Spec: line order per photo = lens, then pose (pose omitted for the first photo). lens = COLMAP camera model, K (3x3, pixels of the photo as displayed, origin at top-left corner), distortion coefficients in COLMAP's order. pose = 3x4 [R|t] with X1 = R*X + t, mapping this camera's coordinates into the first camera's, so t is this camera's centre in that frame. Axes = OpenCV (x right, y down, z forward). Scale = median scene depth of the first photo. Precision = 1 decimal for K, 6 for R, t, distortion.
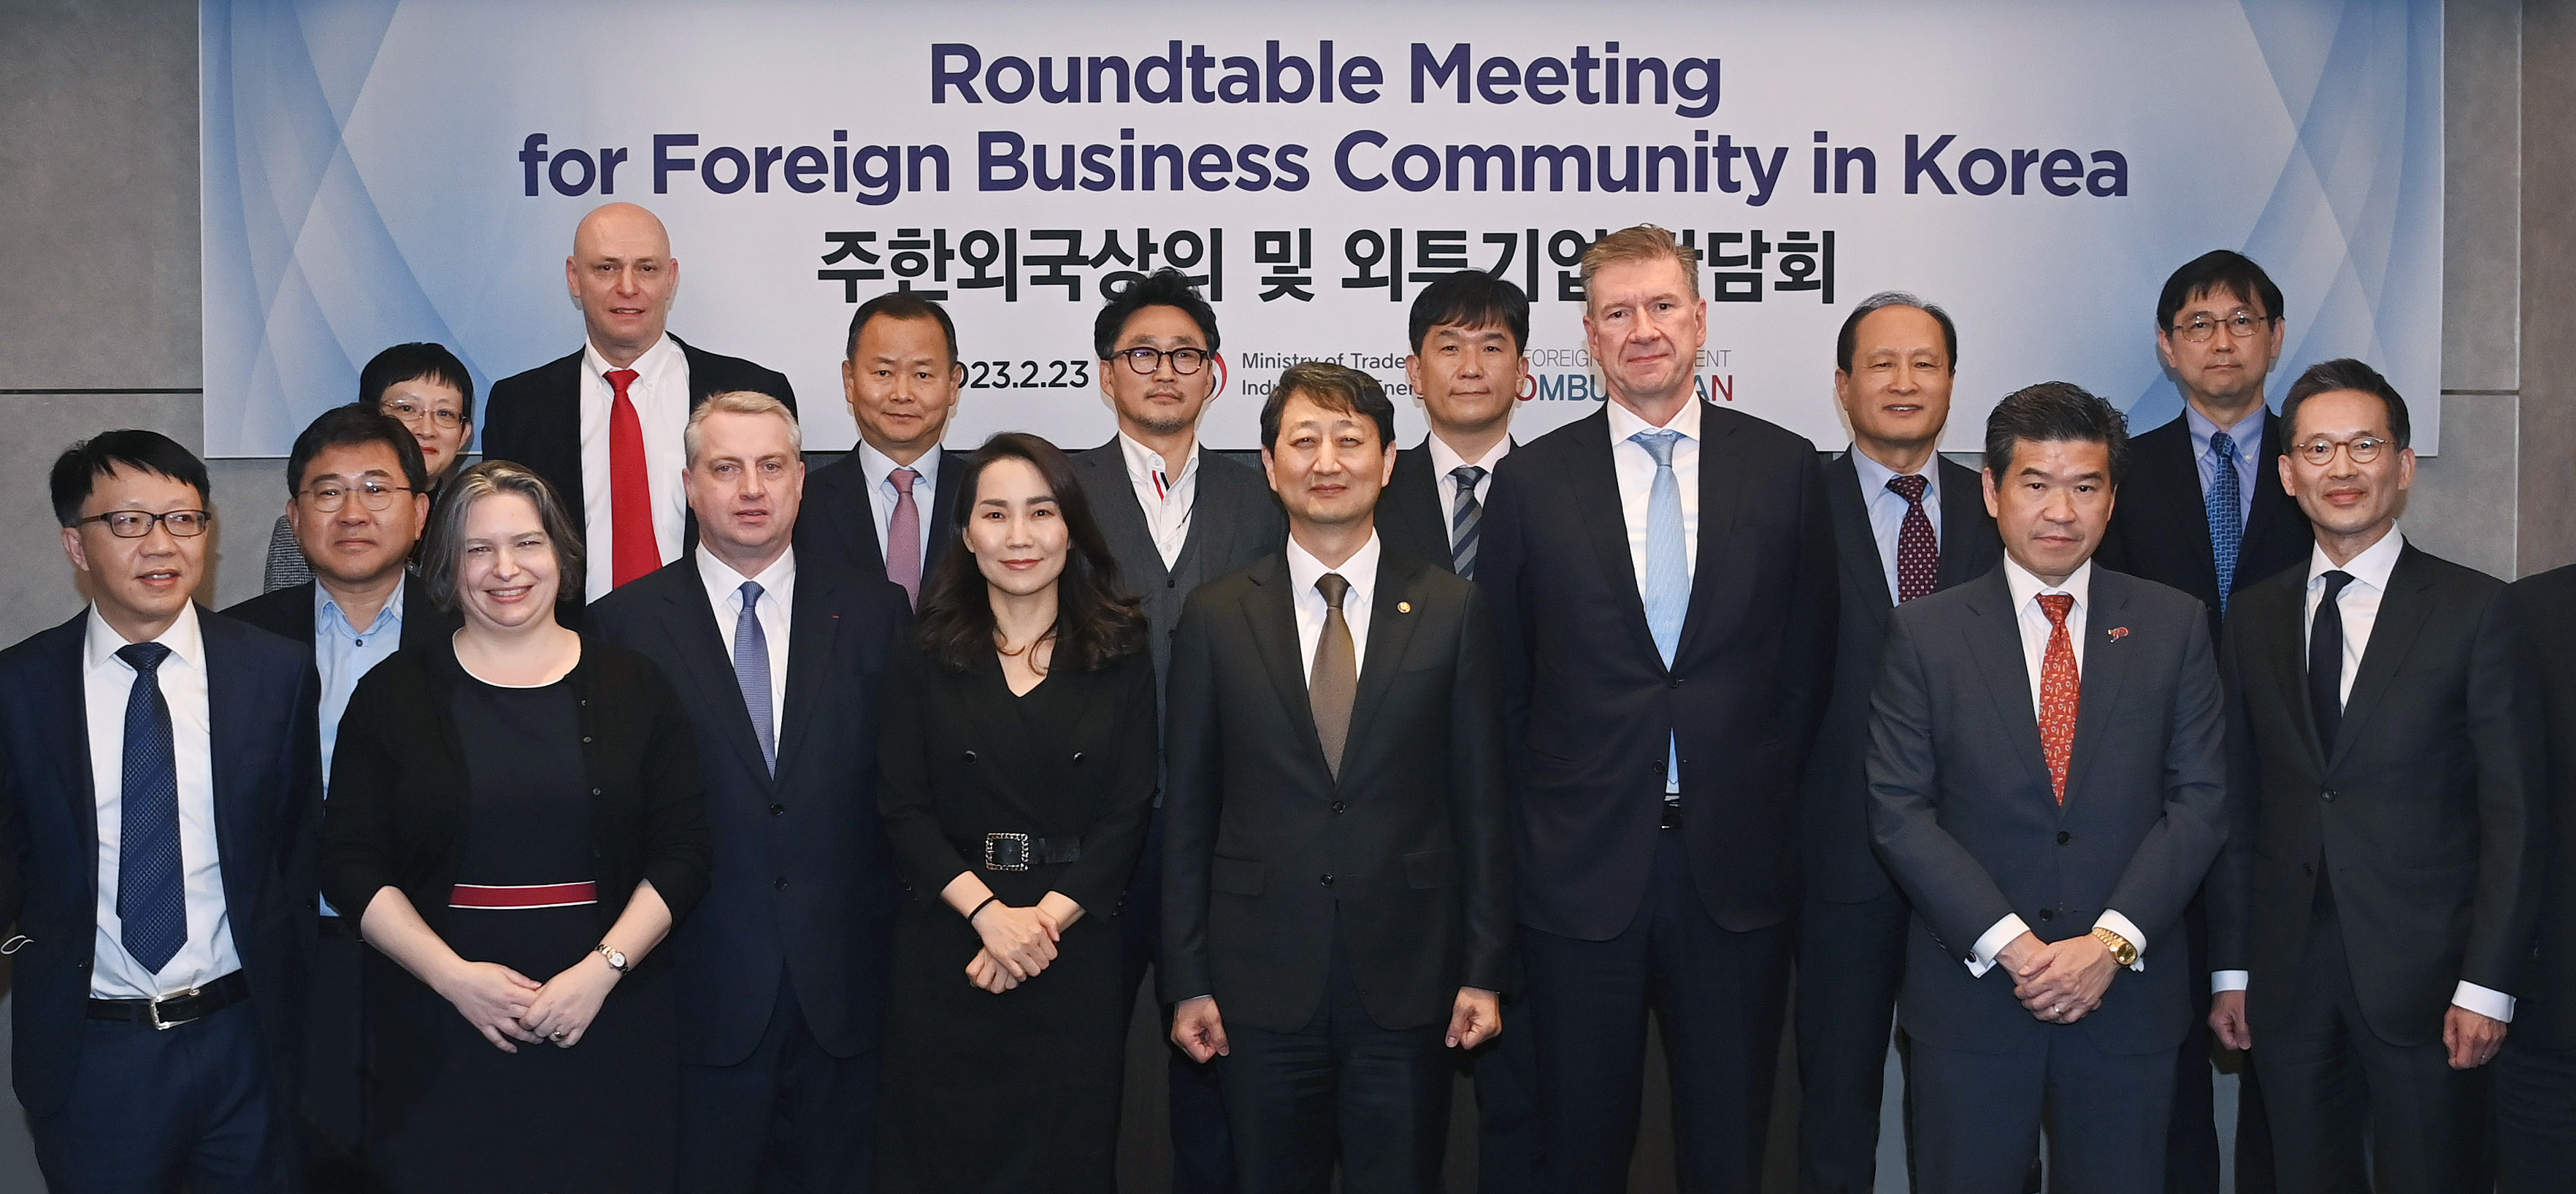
lens RADIAL K [[1680.1, 0, 1286.2], [0, 1680.1, 596.6], [0, 0, 1]] dist [-0.004019, -0.000736]
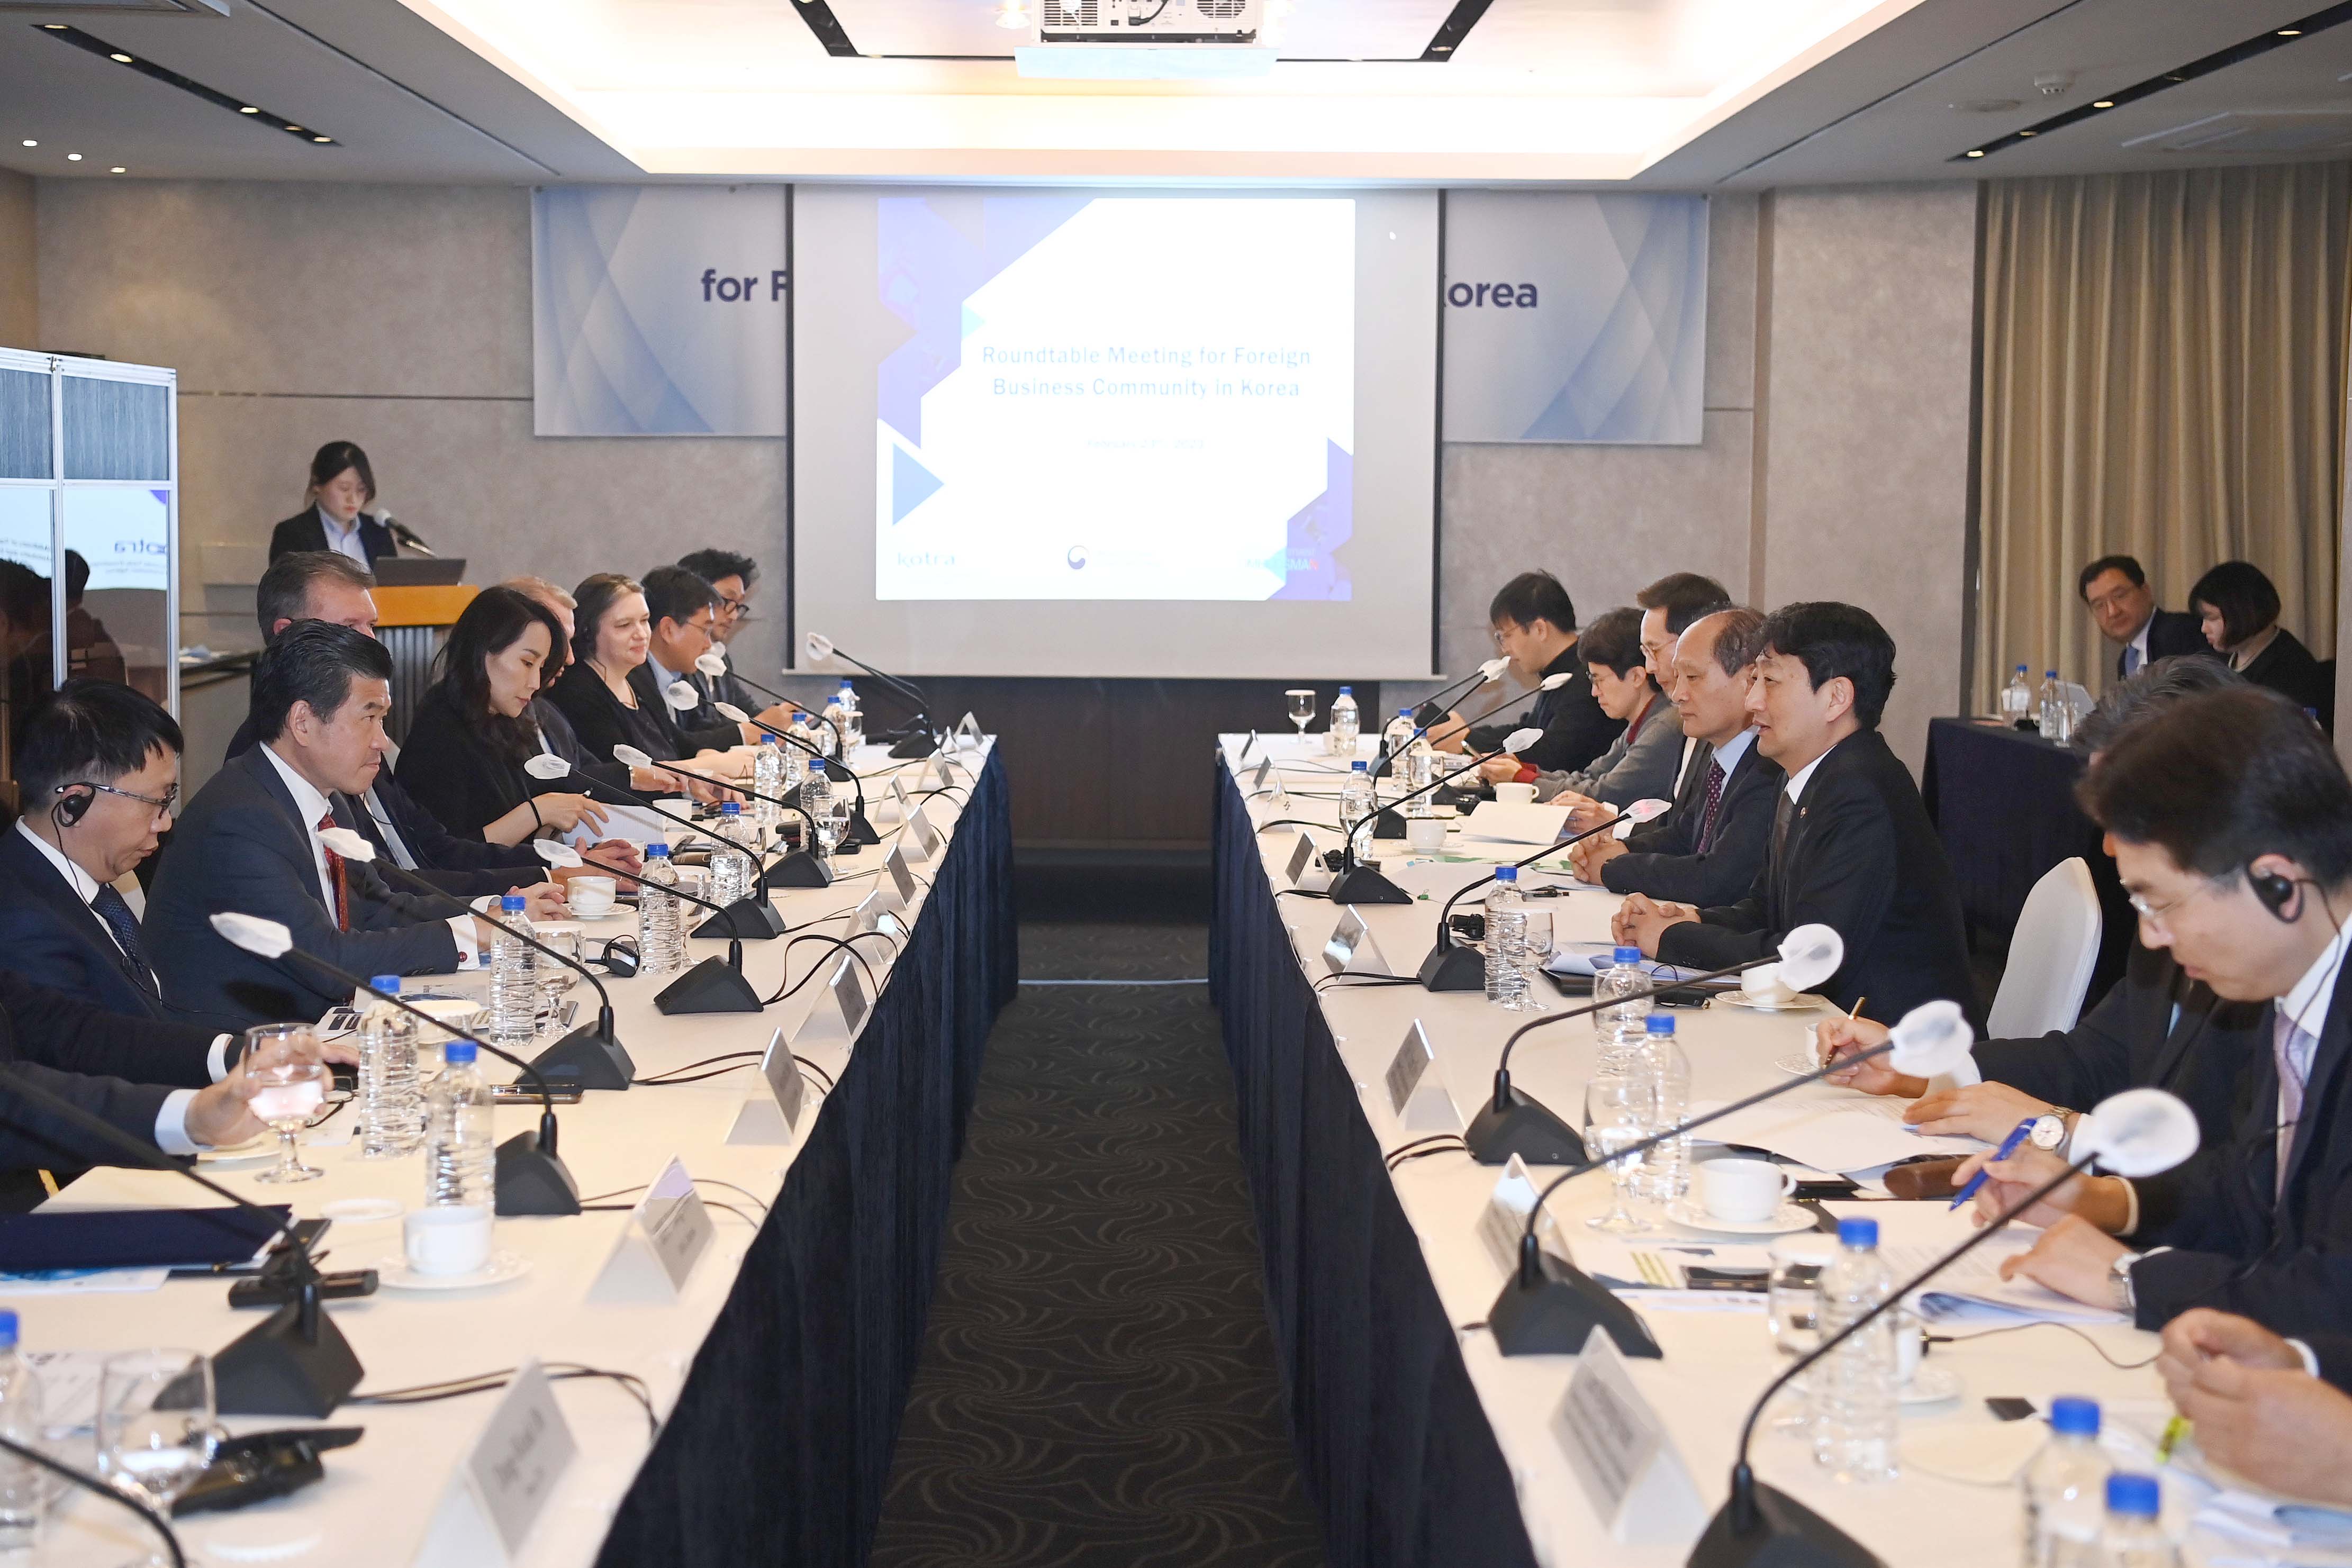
lens RADIAL K [[3082.8, 0, 1178.0], [0, 3082.8, 780.9], [0, 0, 1]] dist [0.047902, 0.000000]
pose [[0.999873, 0.010911, -0.011656, 0.138858], [-0.010097, 0.997652, 0.067741, 0.065716], [0.012368, -0.067615, 0.997635, -2.560849]]
